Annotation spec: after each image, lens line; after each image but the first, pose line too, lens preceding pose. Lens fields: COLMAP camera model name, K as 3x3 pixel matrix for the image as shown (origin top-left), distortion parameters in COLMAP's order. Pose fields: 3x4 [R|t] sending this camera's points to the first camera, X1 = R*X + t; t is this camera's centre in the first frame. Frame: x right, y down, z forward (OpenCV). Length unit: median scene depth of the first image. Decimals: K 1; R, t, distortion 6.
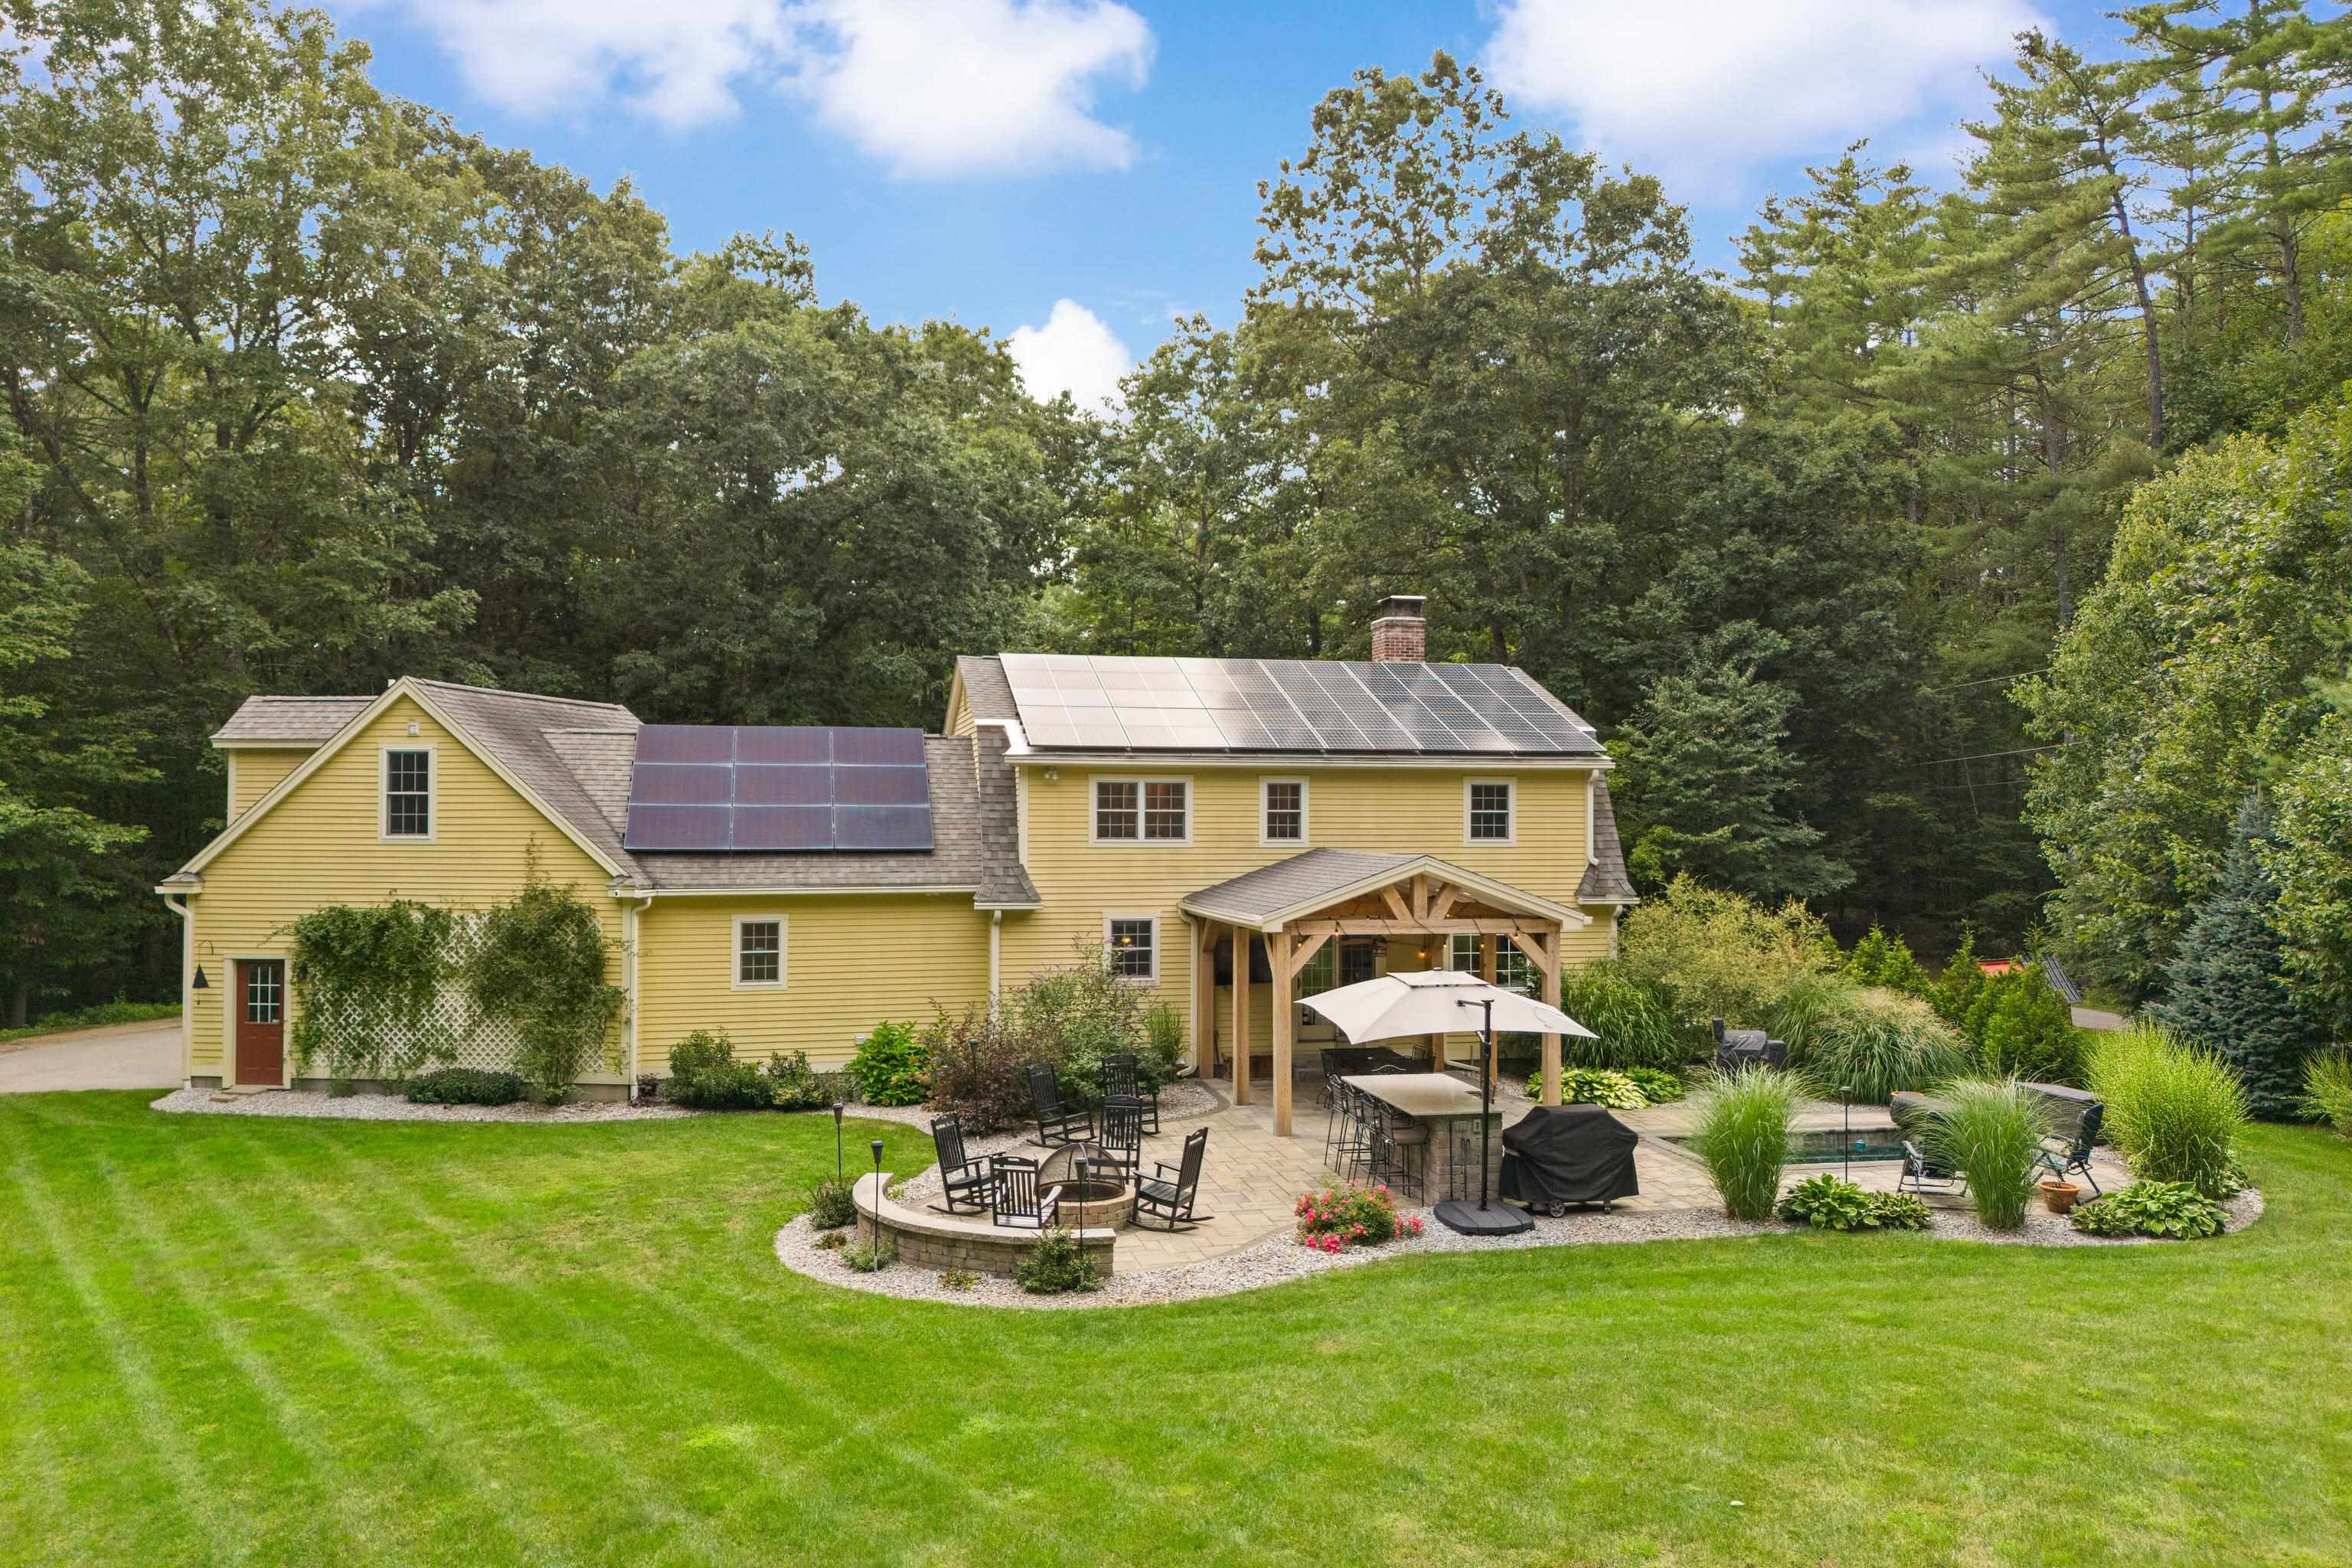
lens RADIAL K [[1747.5, 0, 1176.0], [0, 1747.5, 784.0], [0, 0, 1]] dist [0.119460, -0.140829]
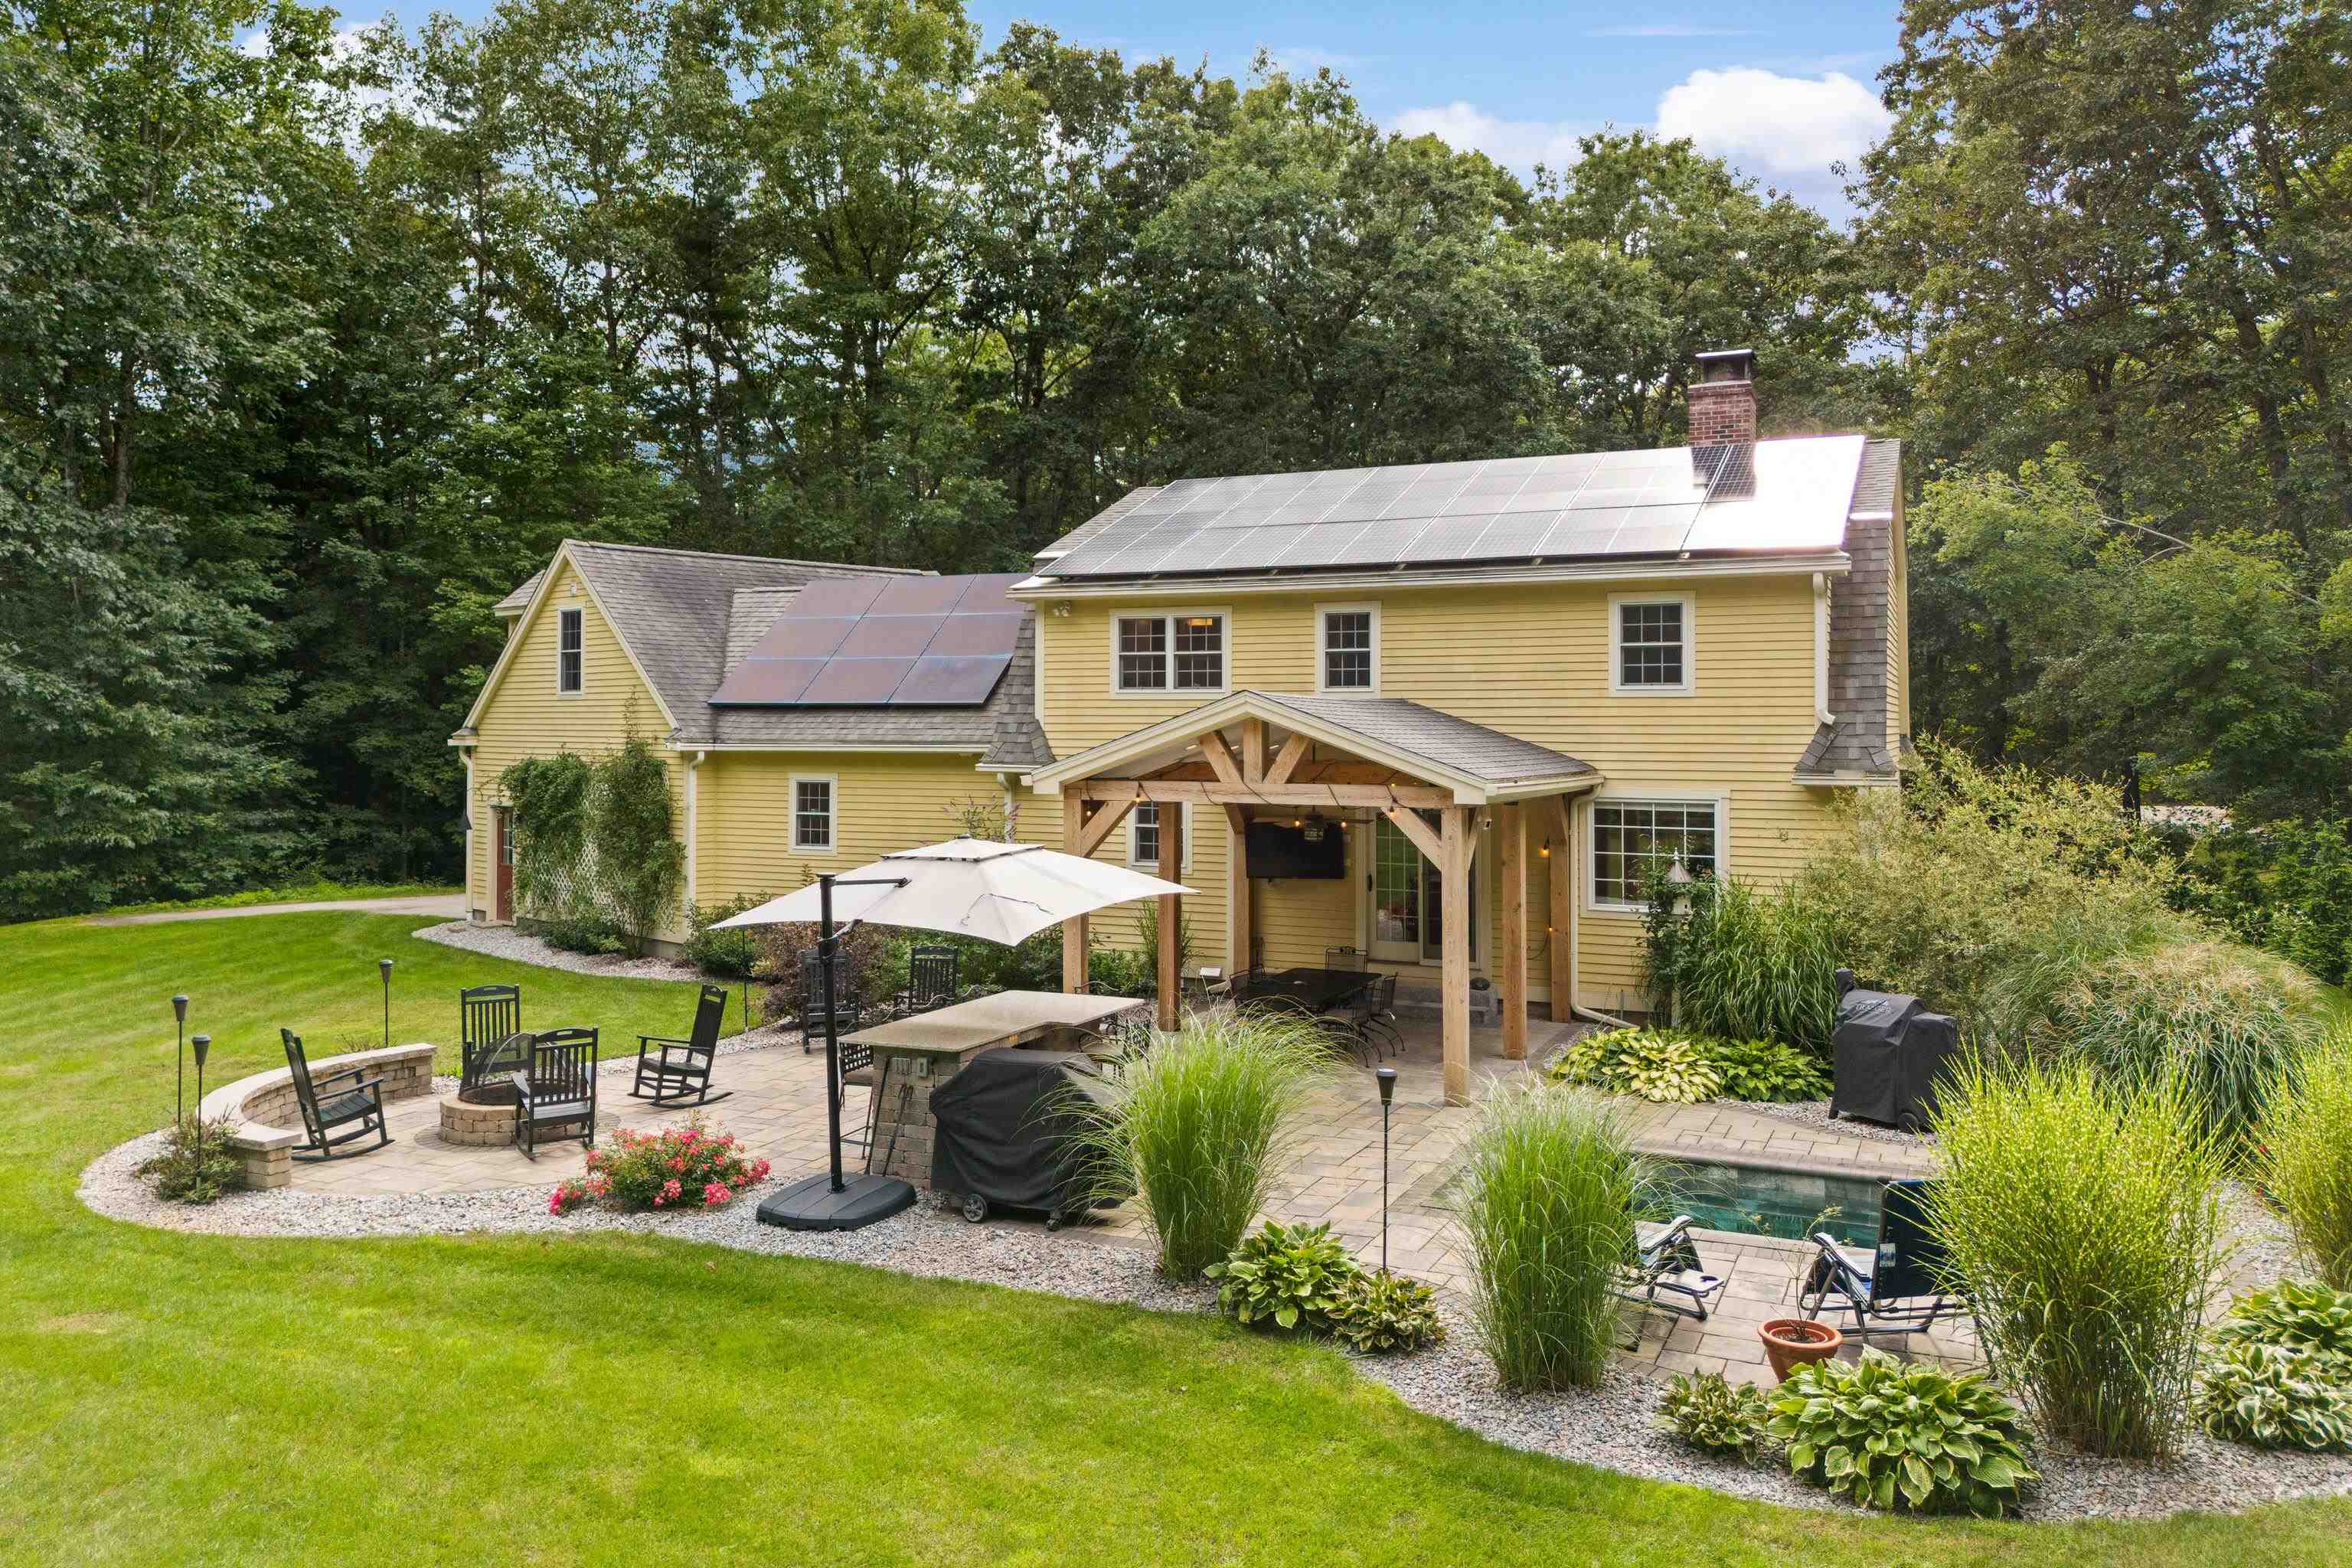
lens RADIAL K [[1722.8, 0, 1172.1], [0, 1722.8, 719.0], [0, 0, 1]] dist [0.113563, -0.259826]
pose [[0.798239, -0.003279, -0.602332, 0.469554], [0.007708, 0.999959, 0.004770, 0.043088], [0.602292, -0.008450, 0.798231, 0.390215]]
